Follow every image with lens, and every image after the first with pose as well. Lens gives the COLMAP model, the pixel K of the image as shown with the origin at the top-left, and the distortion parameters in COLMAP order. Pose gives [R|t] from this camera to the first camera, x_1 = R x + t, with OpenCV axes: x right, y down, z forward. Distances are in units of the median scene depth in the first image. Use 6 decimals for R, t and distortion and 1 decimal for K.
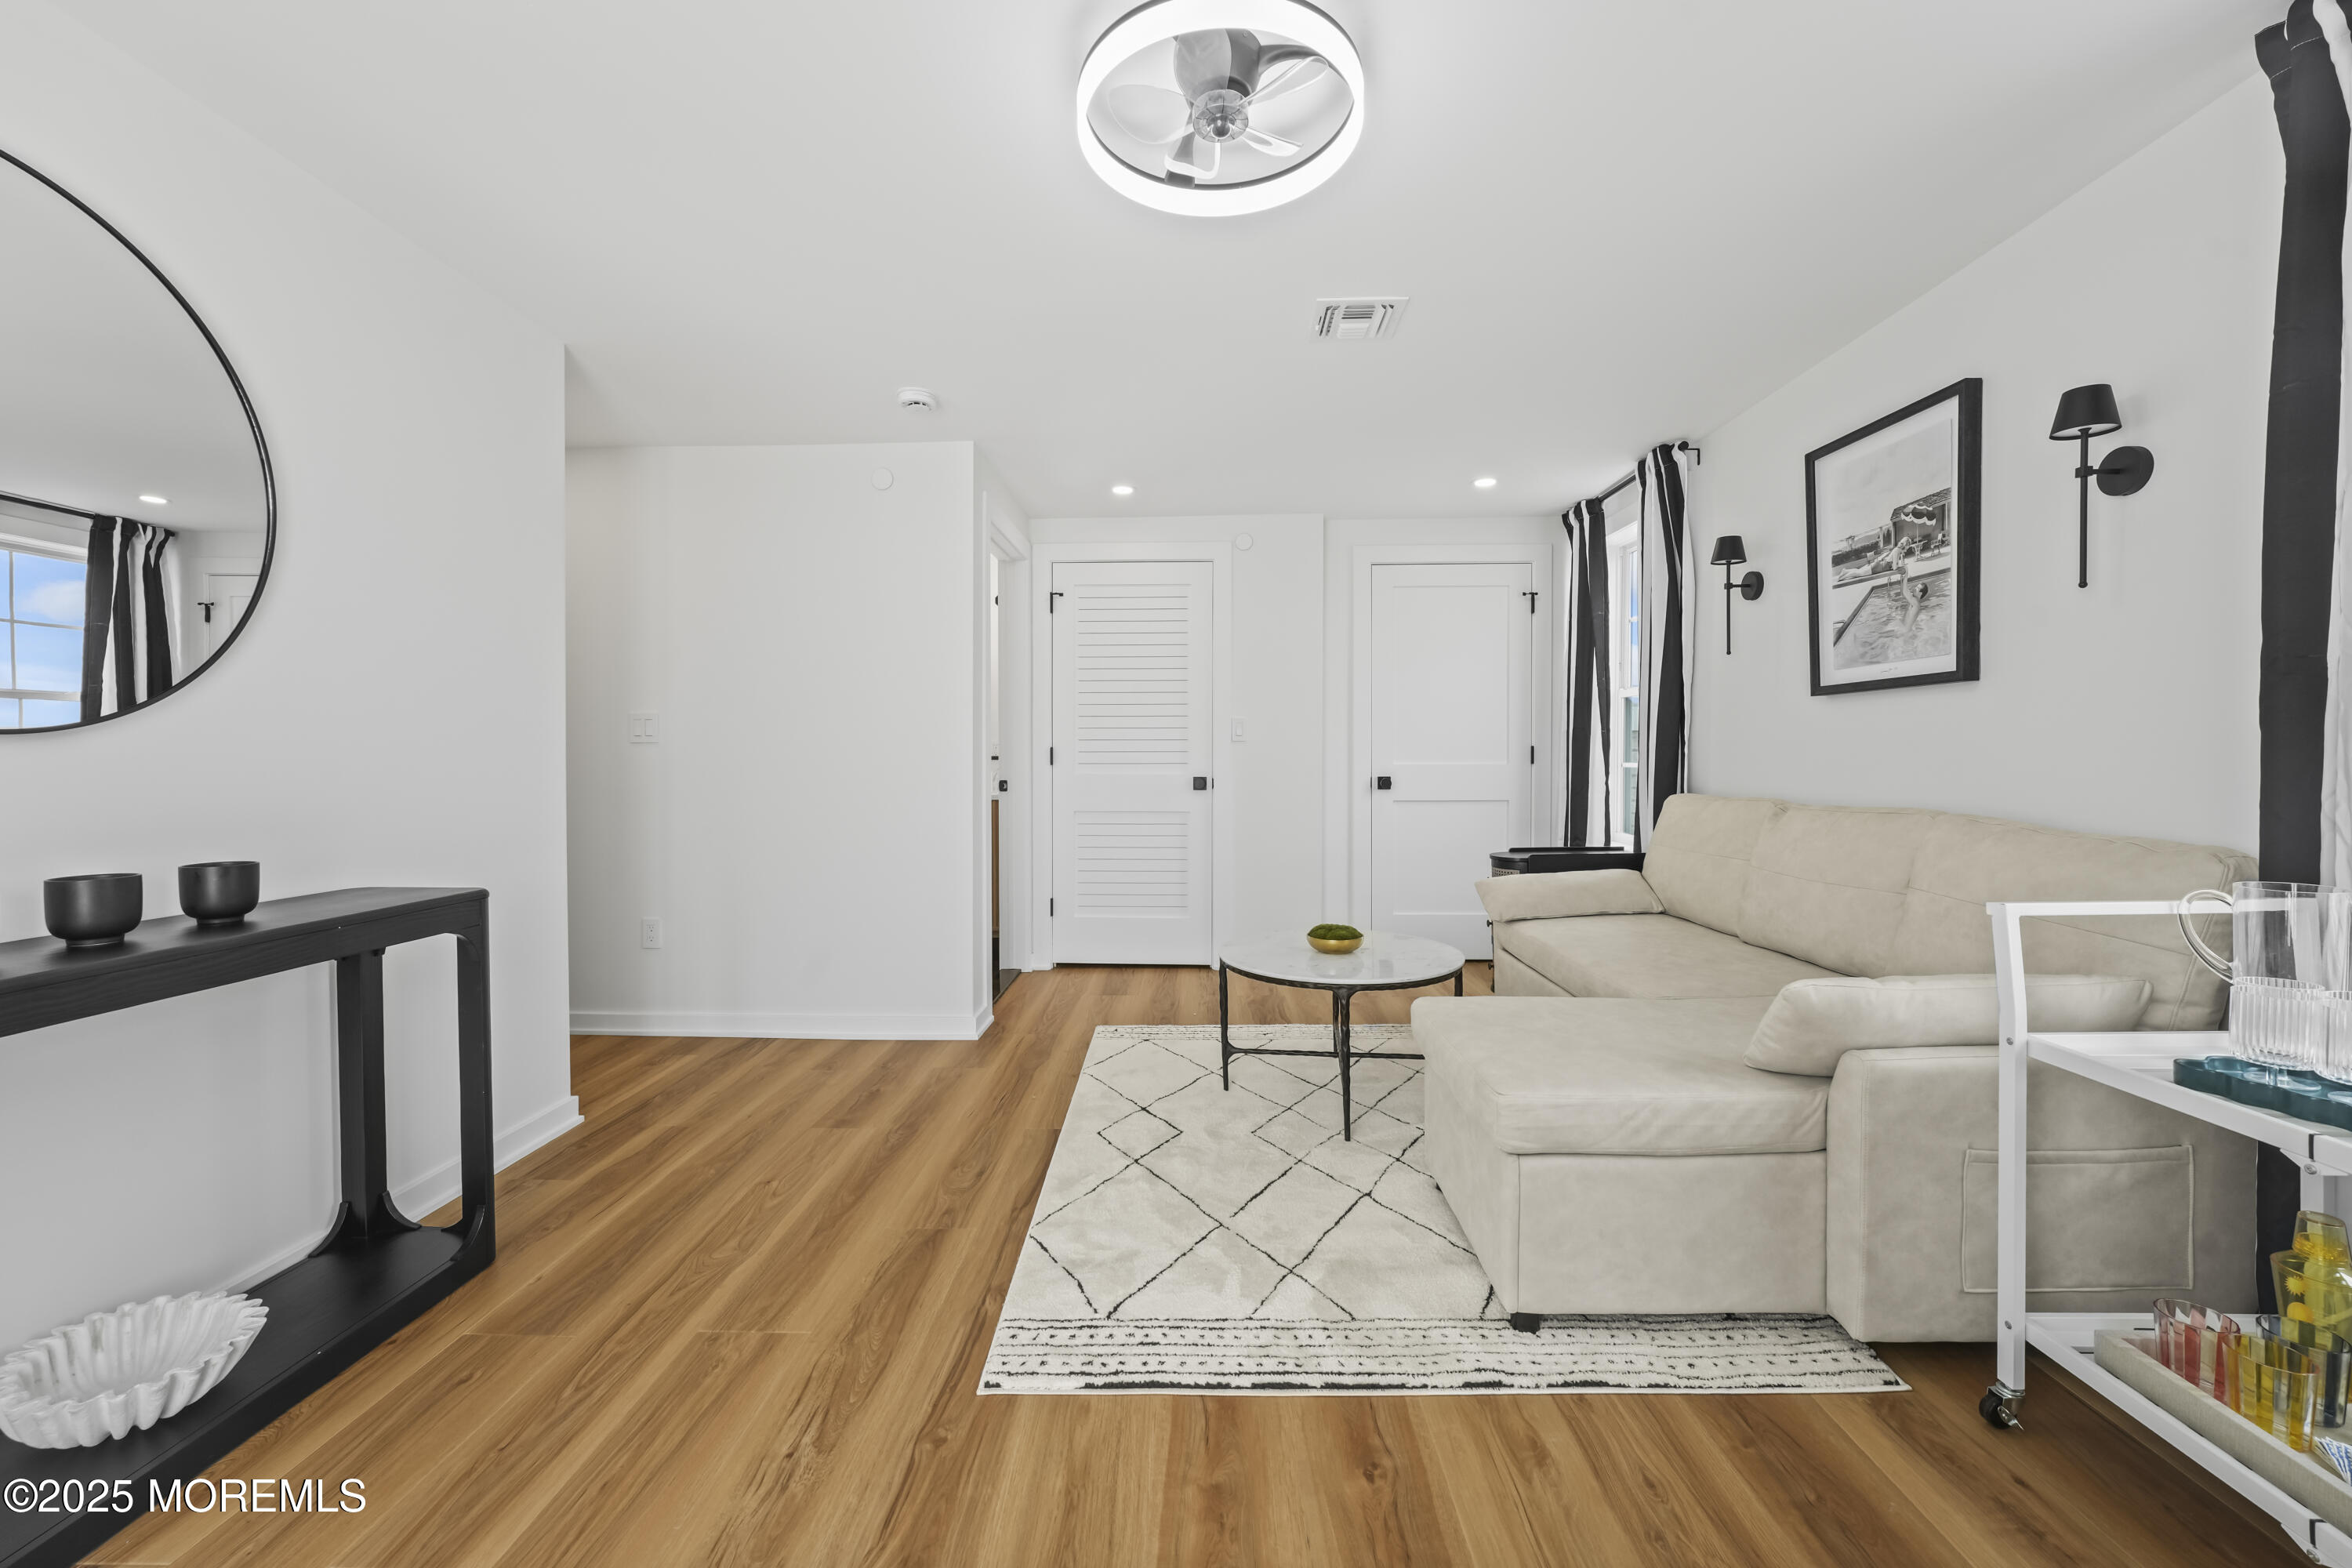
lens RADIAL K [[944.3, 0, 1178.2], [0, 944.3, 772.2], [0, 0, 1]] dist [-0.010069, 0.000368]
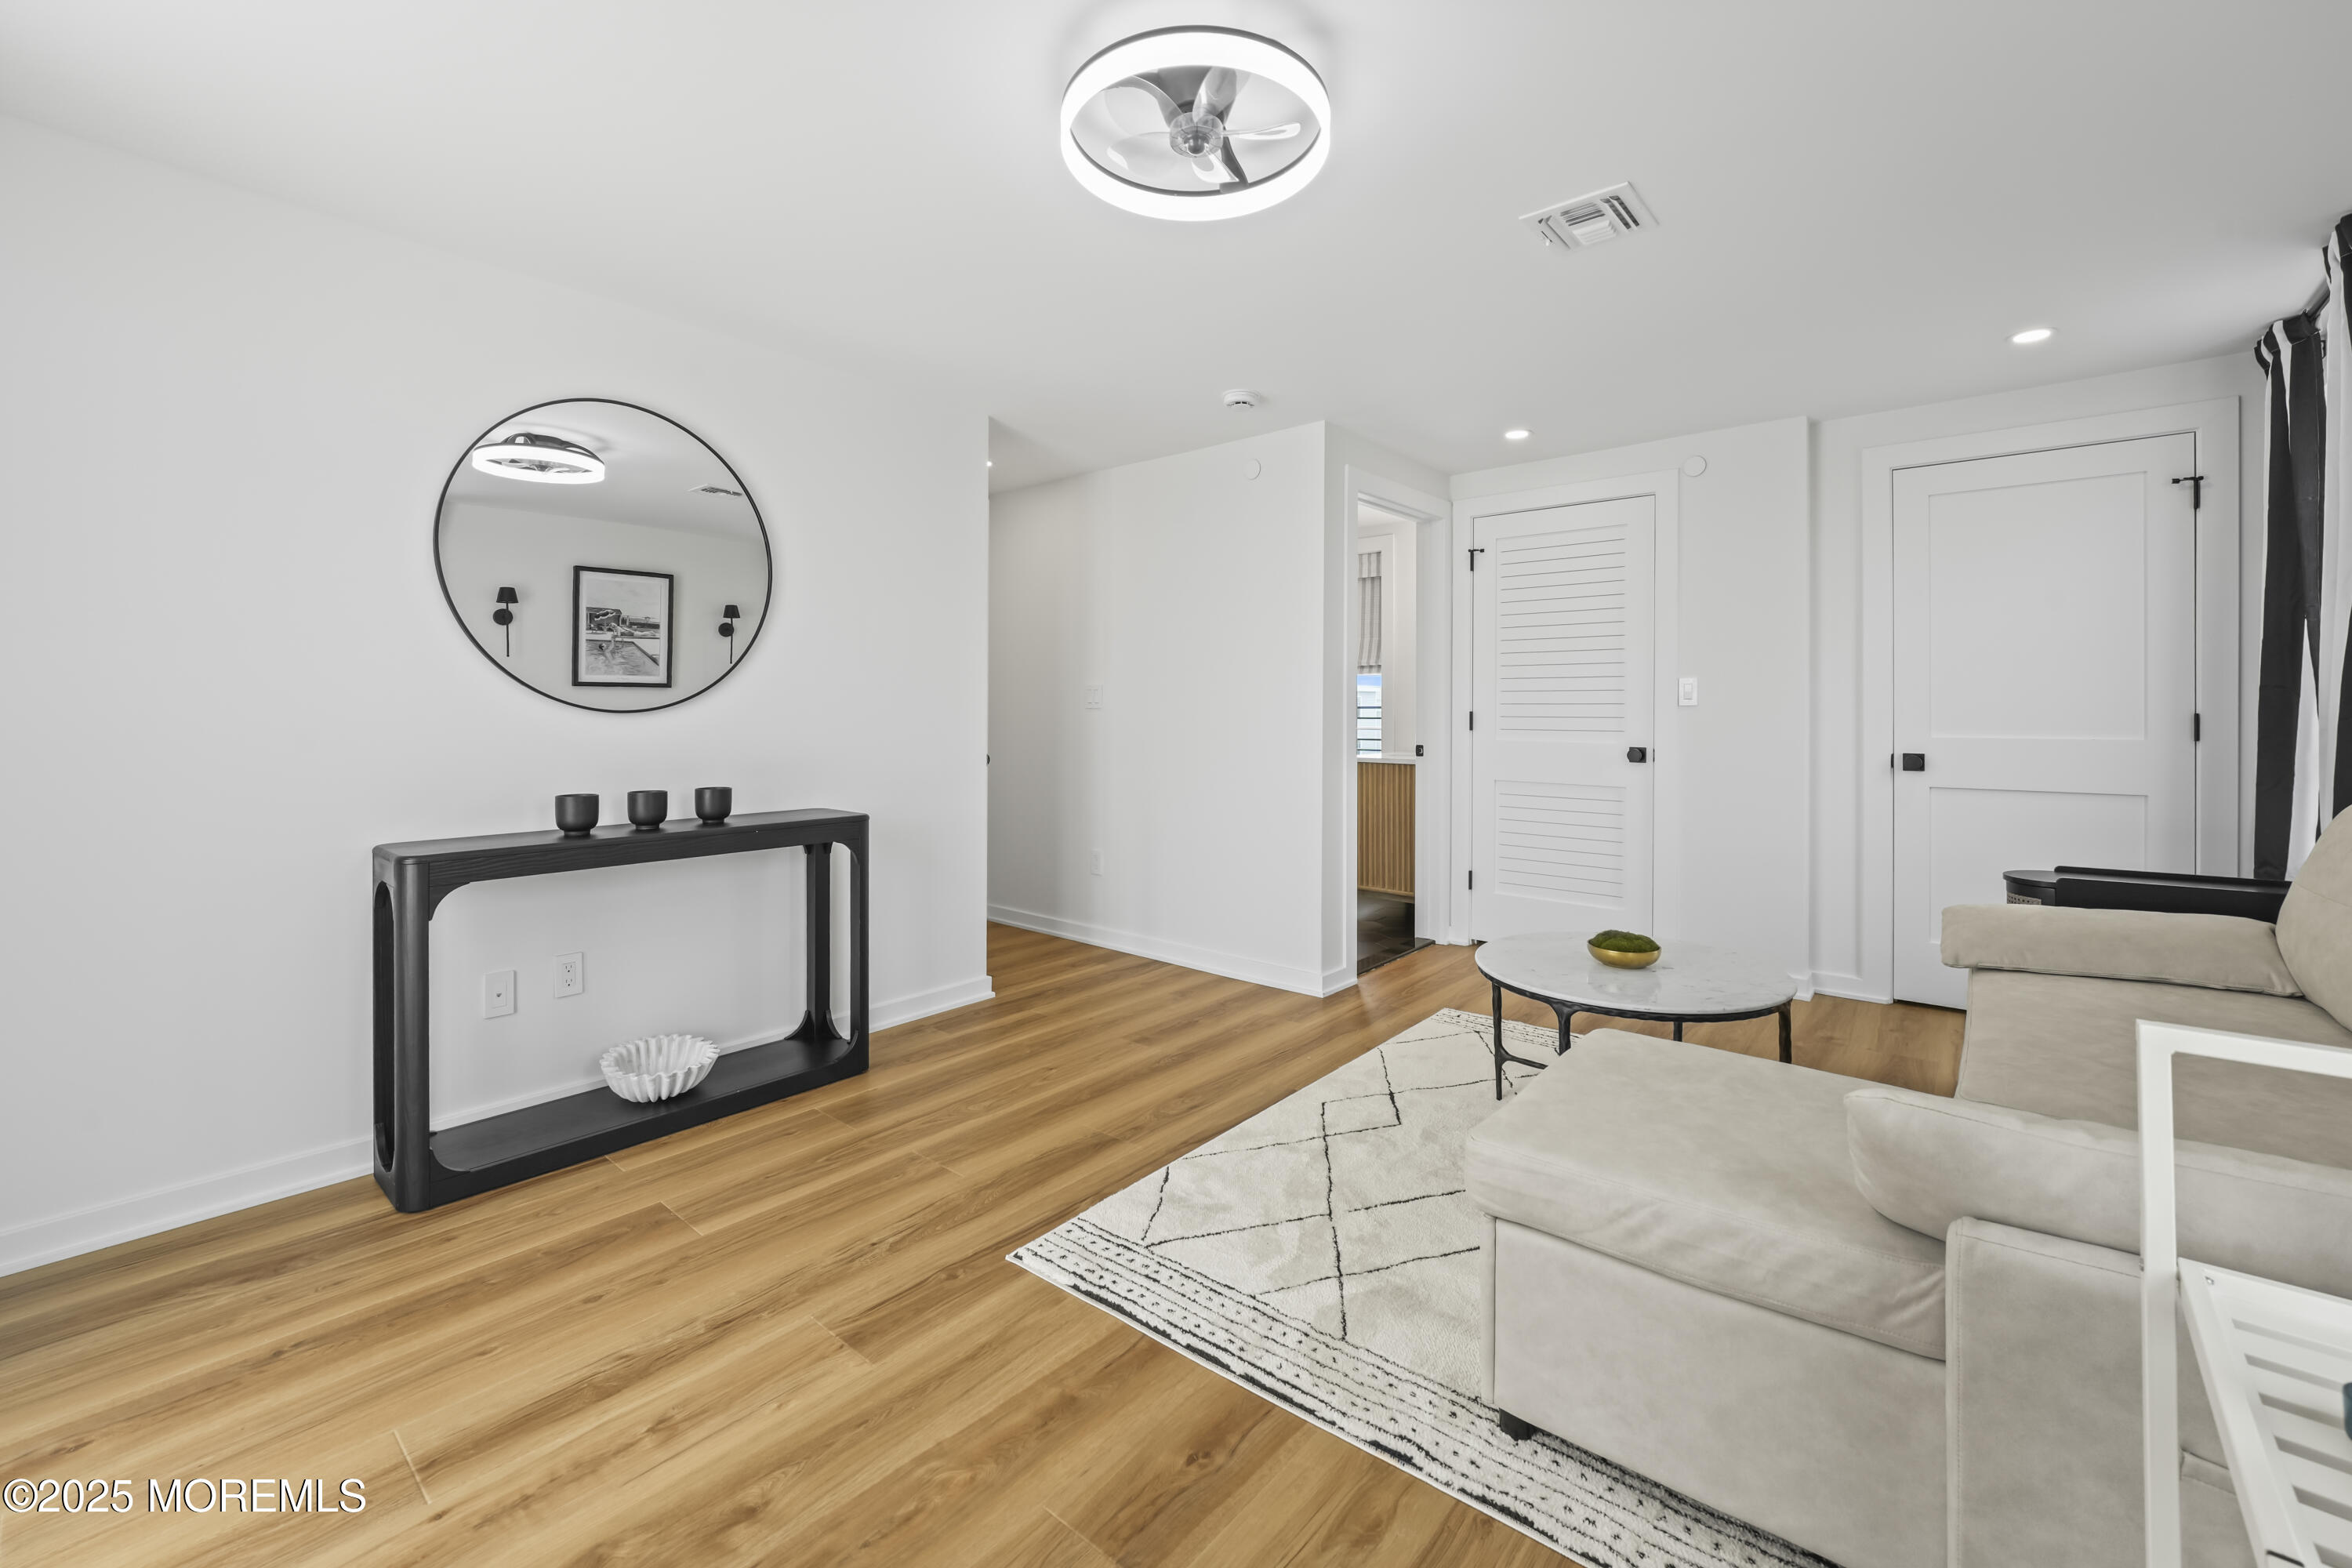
lens RADIAL K [[972.1, 0, 1173.7], [0, 972.1, 709.4], [0, 0, 1]] dist [-0.011244, 0.000296]
pose [[0.779203, 0.004130, -0.626758, 0.673018], [-0.015233, 0.999808, -0.012349, -0.032682], [0.626586, 0.019170, 0.779116, 0.134300]]
